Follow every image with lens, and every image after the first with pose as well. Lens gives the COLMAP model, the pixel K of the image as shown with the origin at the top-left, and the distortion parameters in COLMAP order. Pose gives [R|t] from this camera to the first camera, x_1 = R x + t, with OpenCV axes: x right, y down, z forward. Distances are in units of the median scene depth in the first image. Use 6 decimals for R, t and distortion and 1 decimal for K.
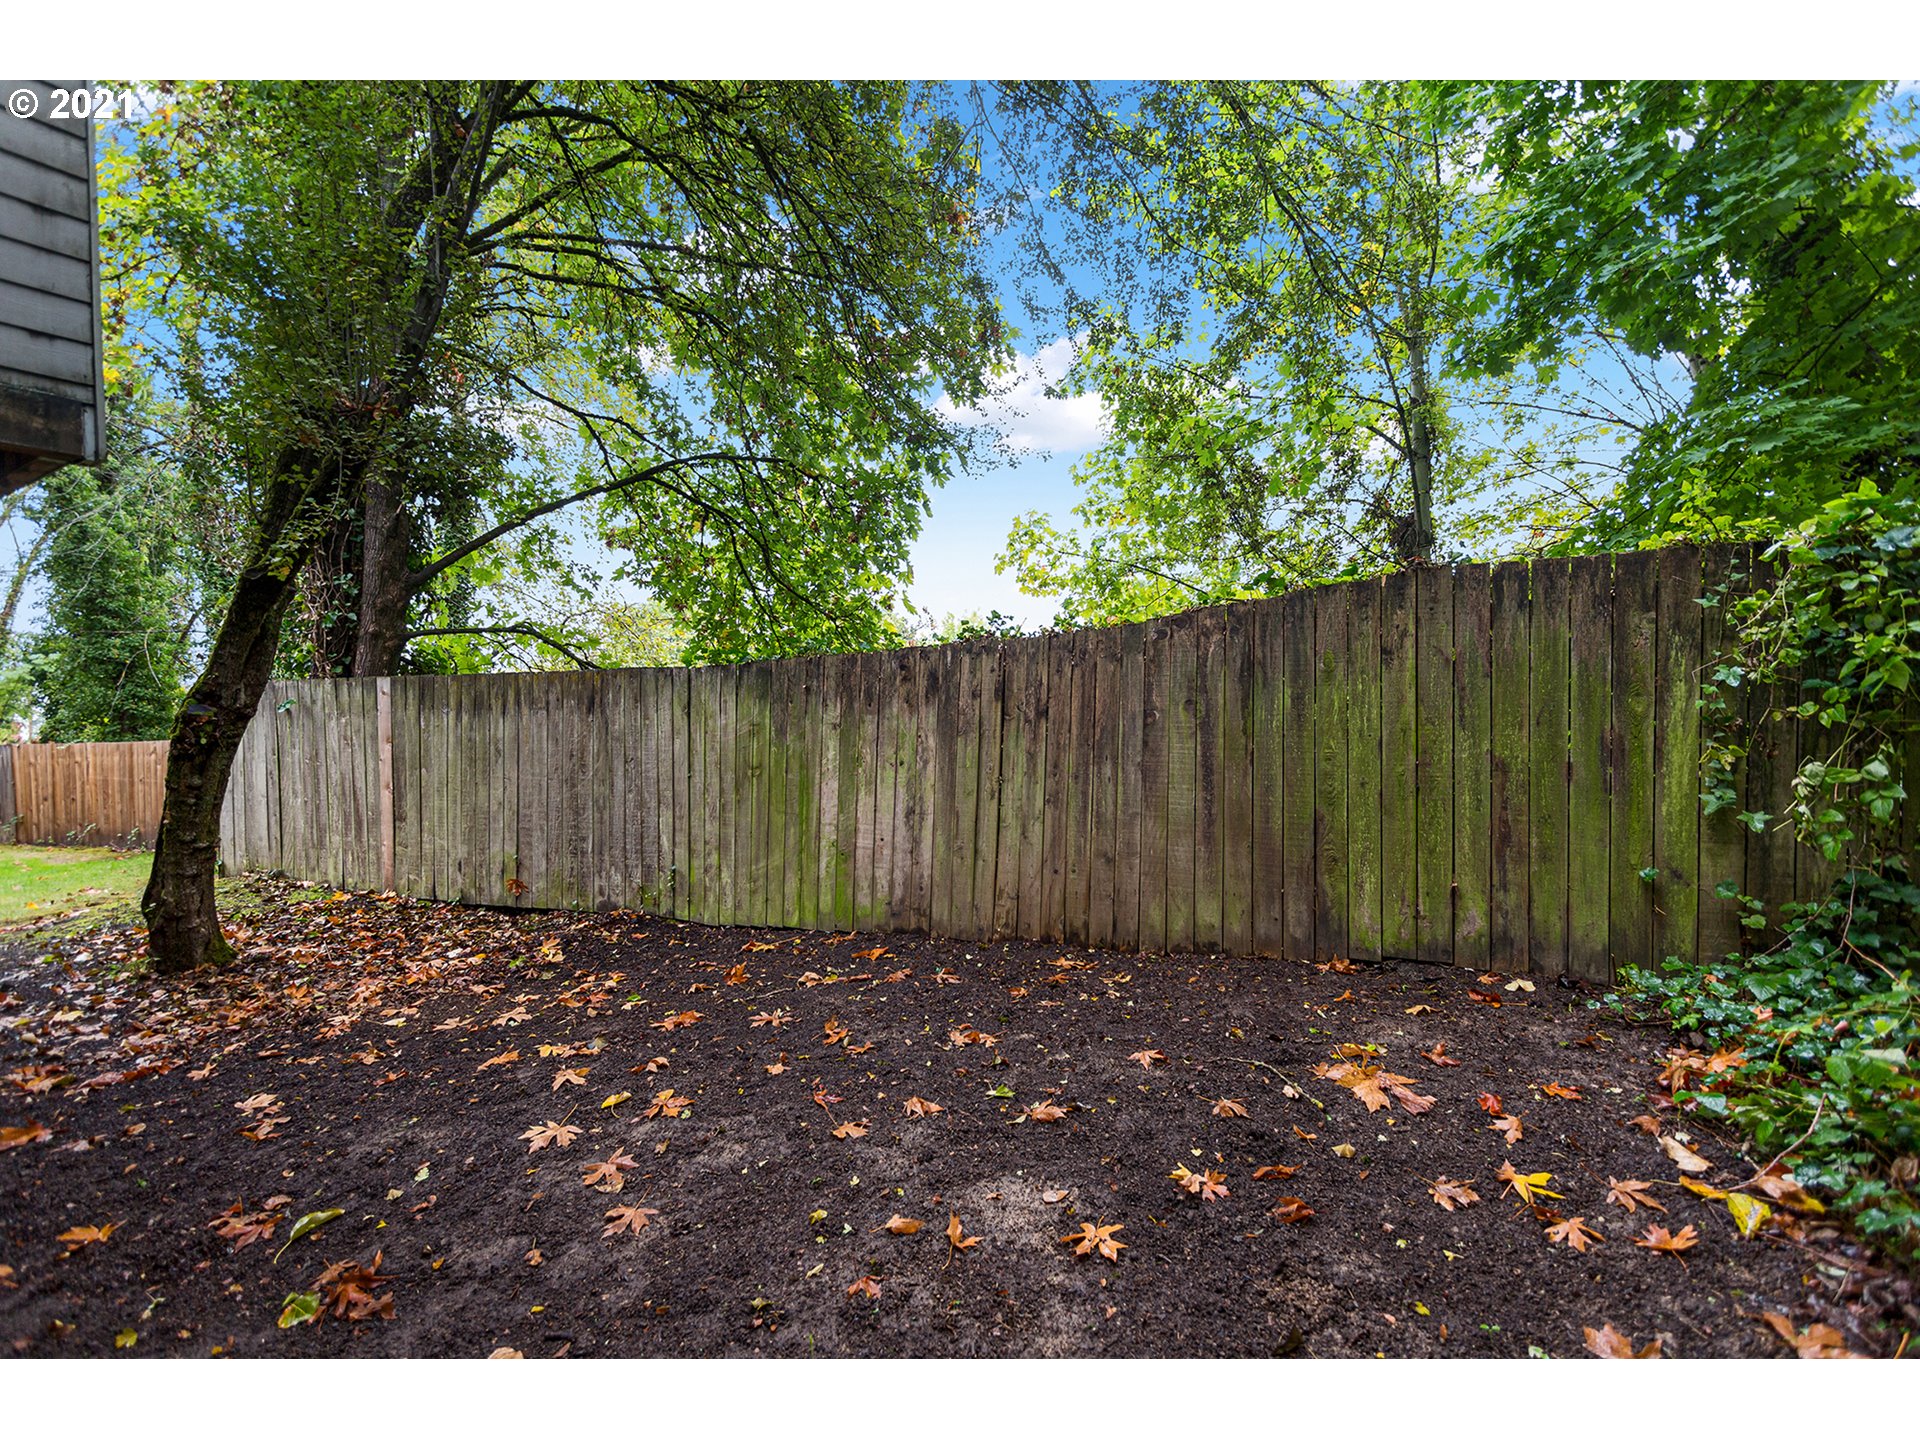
lens RADIAL K [[894.5, 0, 936.8], [0, 894.5, 708.8], [0, 0, 1]] dist [0.001133, 0.000801]
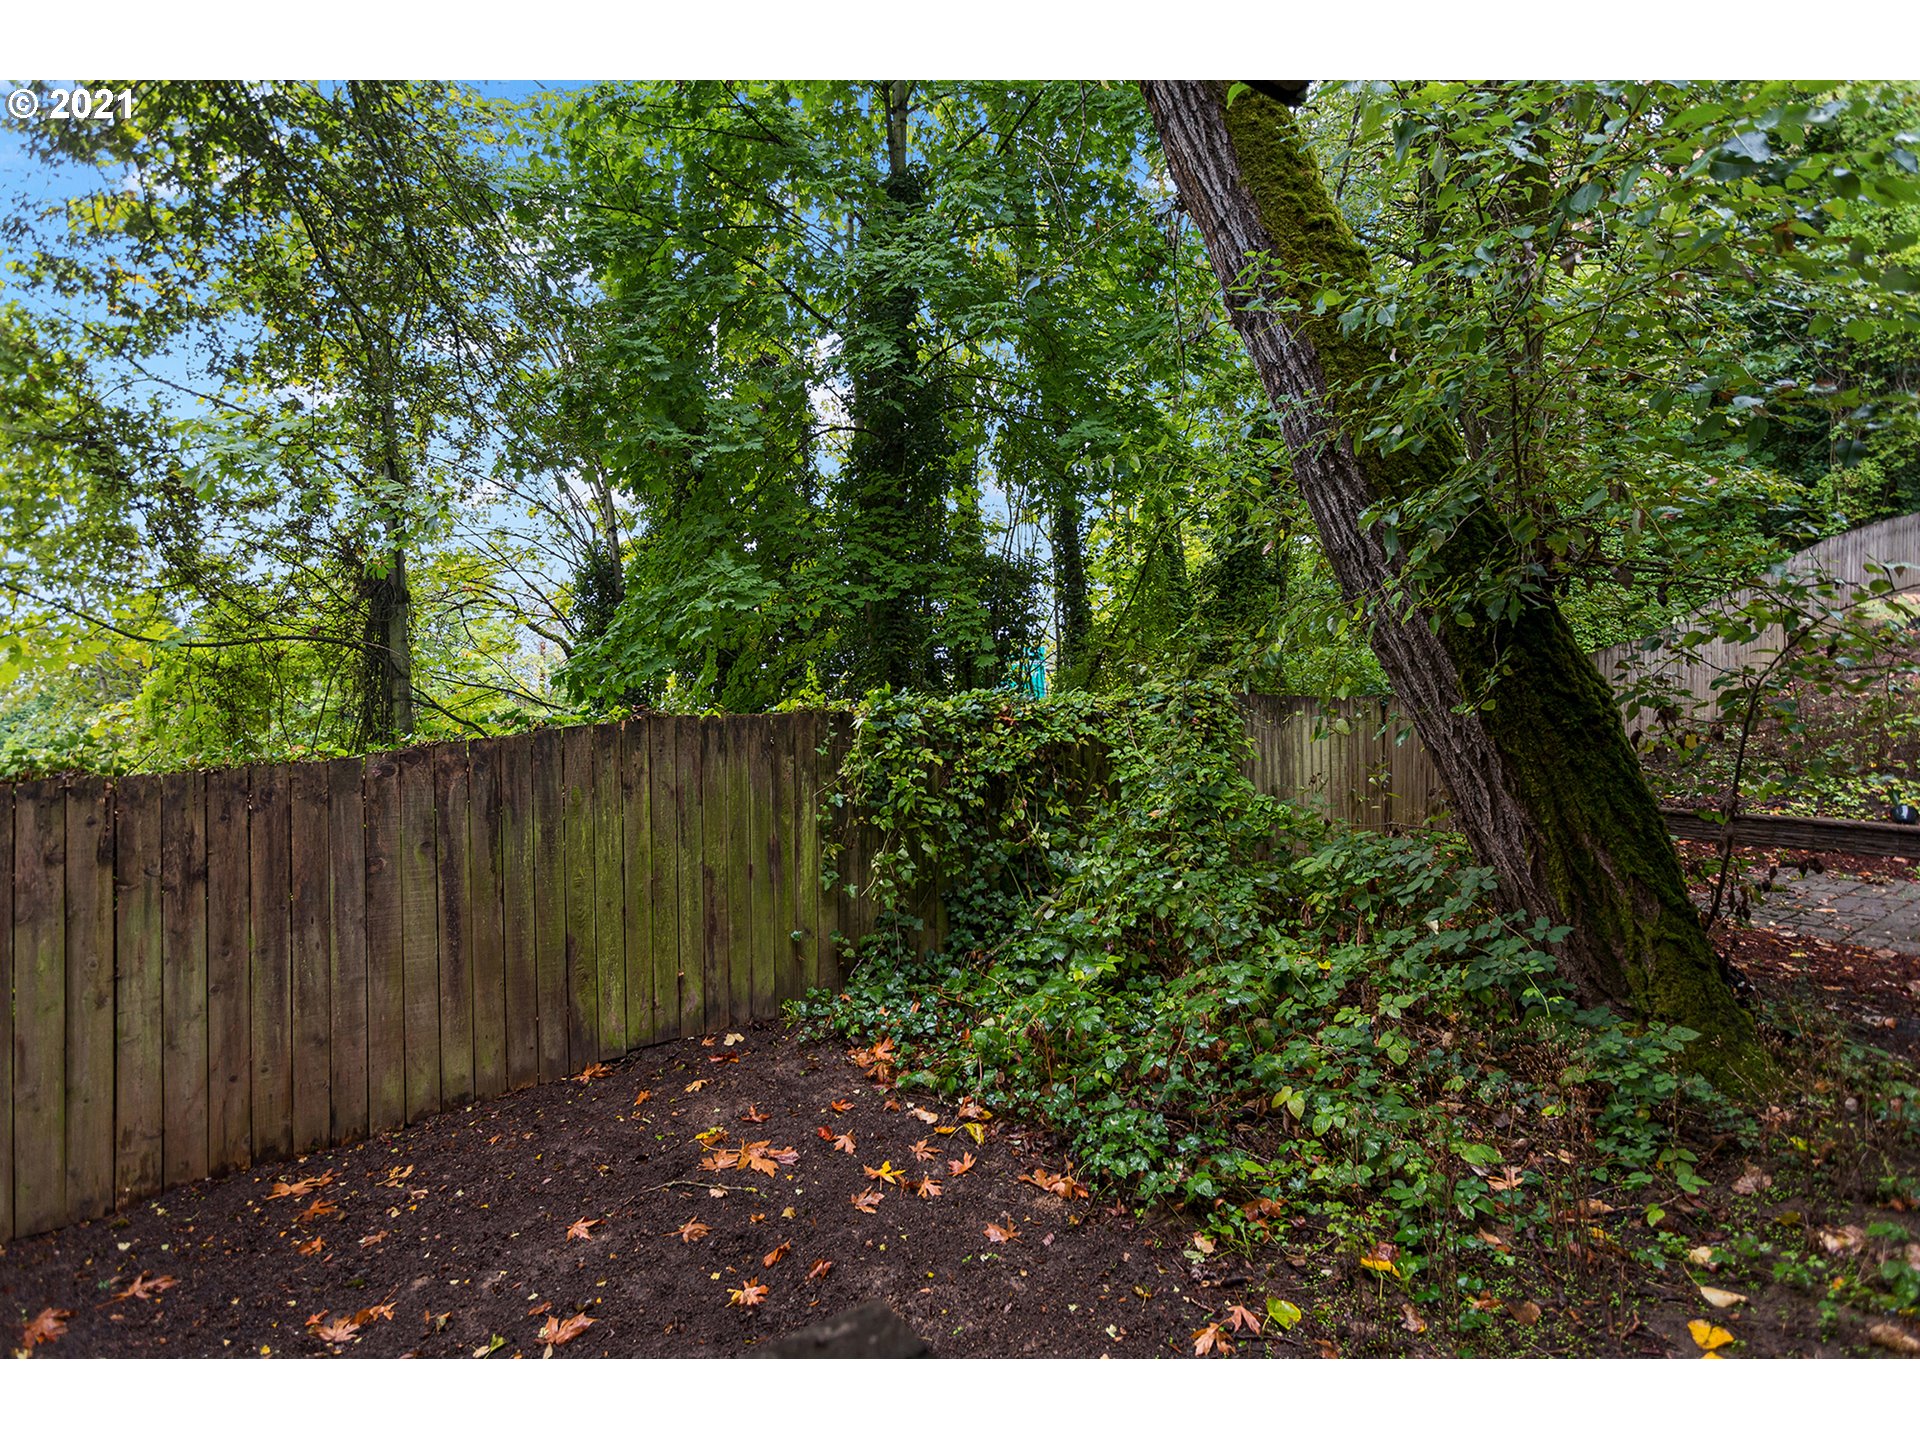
lens RADIAL K [[936.5, 0, 960.0], [0, 936.5, 720.0], [0, 0, 1]] dist [0.006291, 0.000314]
pose [[0.408910, -0.011780, 0.912499, -0.395966], [0.018128, 0.999824, 0.004784, -0.137340], [-0.912395, 0.014585, 0.409052, 0.099747]]
